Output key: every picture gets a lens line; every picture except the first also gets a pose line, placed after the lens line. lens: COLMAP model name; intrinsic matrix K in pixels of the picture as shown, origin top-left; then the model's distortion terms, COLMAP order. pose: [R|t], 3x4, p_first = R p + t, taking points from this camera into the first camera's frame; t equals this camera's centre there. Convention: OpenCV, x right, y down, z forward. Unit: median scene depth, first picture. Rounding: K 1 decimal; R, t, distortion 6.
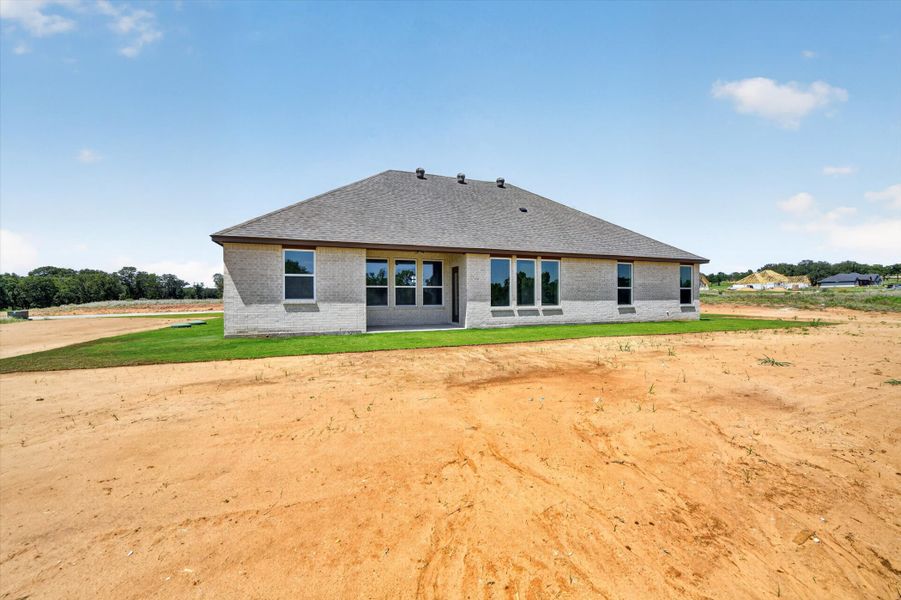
lens RADIAL K [[362.9, 0, 458.9], [0, 362.9, 297.8], [0, 0, 1]] dist [-0.009282, -0.000102]
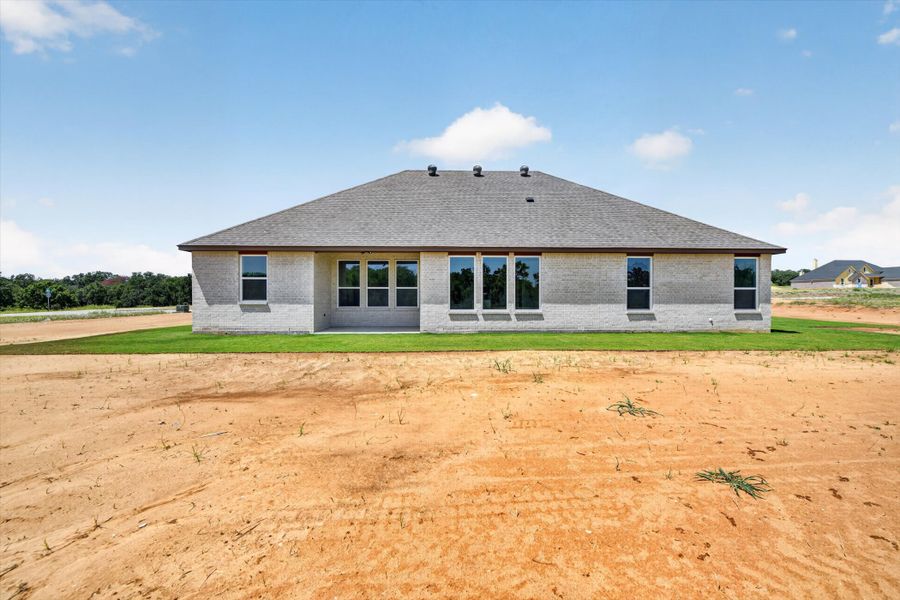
lens RADIAL K [[362.5, 0, 453.6], [0, 362.5, 299.3], [0, 0, 1]] dist [-0.009282, -0.000102]
pose [[0.942908, 0.006888, -0.332982, 0.391240], [-0.004862, 0.999964, 0.006917, -0.007835], [0.333018, -0.004903, 0.942908, 0.144203]]
